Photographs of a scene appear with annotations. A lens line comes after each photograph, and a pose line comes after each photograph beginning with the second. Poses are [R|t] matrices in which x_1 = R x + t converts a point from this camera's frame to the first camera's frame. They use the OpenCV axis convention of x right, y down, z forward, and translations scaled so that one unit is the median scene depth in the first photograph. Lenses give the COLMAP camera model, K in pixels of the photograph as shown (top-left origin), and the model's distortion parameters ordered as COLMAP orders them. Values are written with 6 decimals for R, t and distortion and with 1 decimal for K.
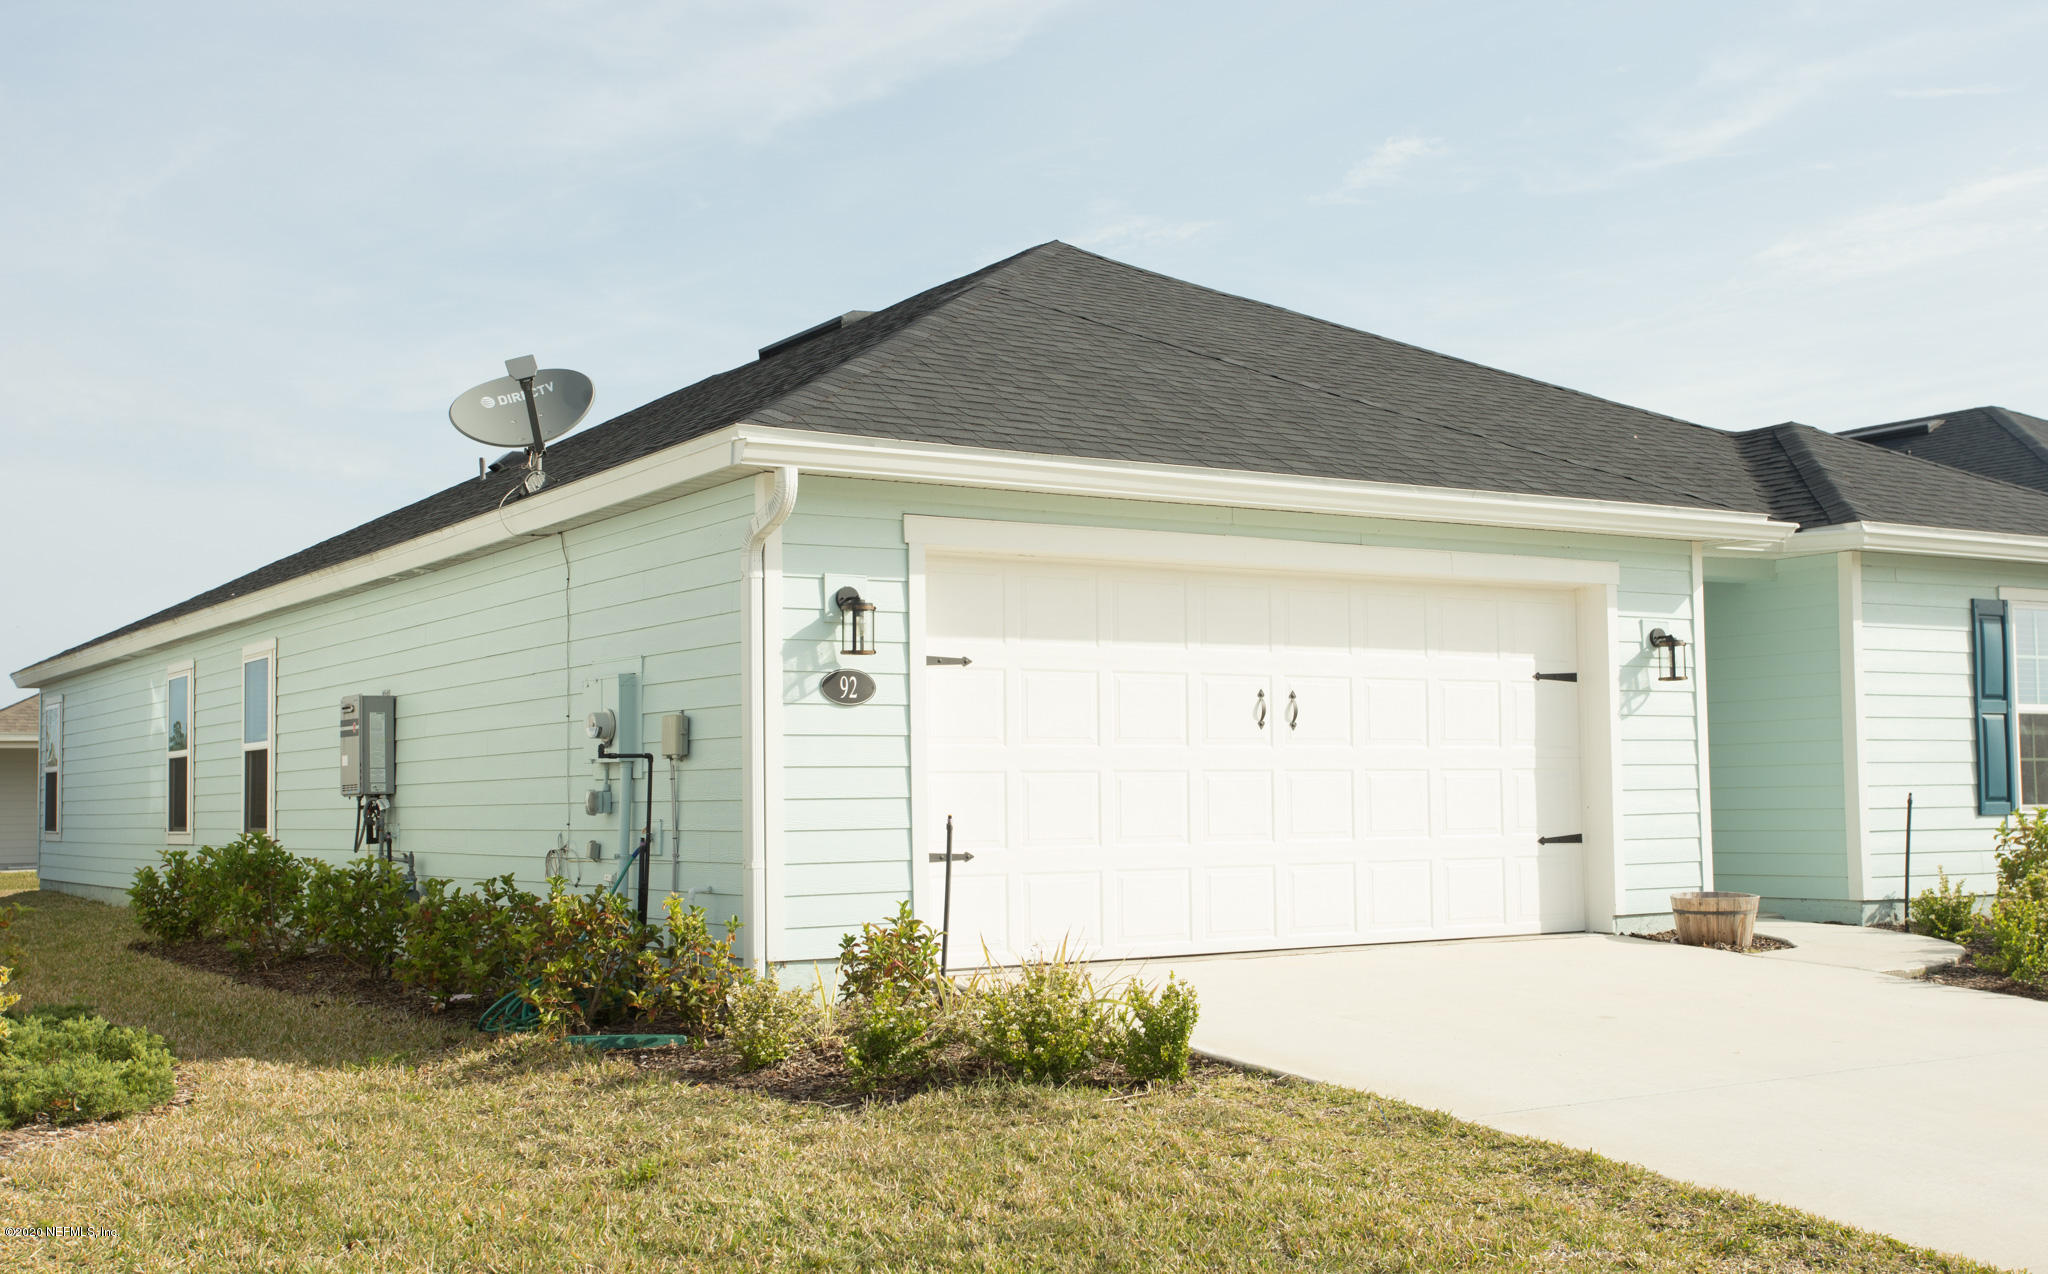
lens RADIAL K [[2316.0, 0, 1024.0], [0, 2316.0, 637.0], [0, 0, 1]] dist [0.008962, 0.007532]
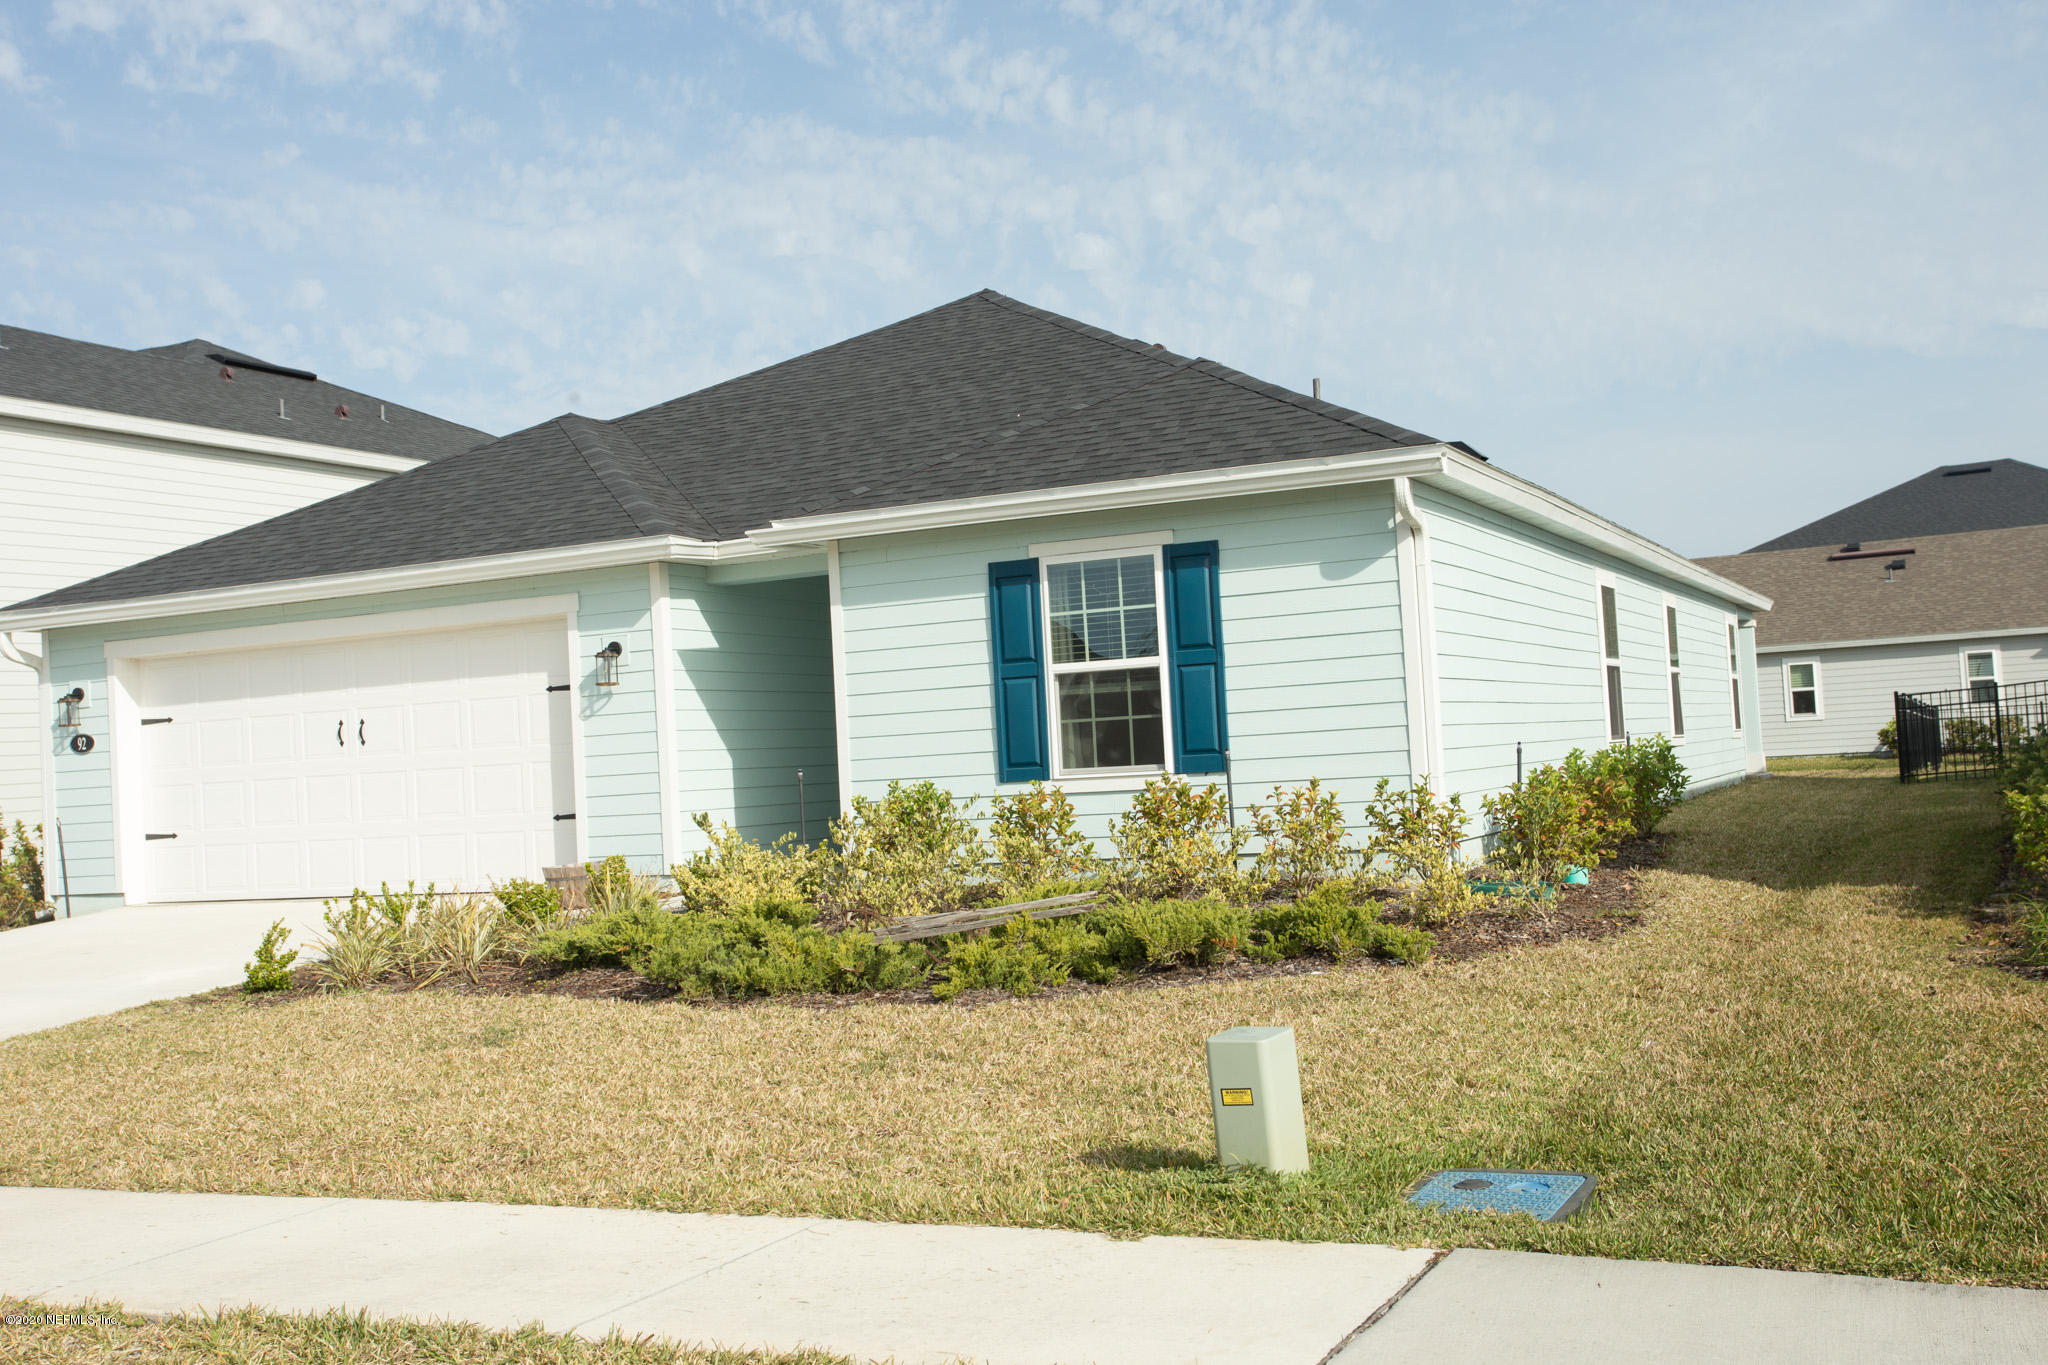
lens RADIAL K [[2095.2, 0, 1024.0], [0, 2095.2, 682.5], [0, 0, 1]] dist [0.006094, 0.004353]
pose [[0.510029, -0.046061, -0.858923, 1.330686], [0.110853, 0.993758, 0.012533, 0.027523], [0.852984, -0.101606, 0.511952, 0.625839]]
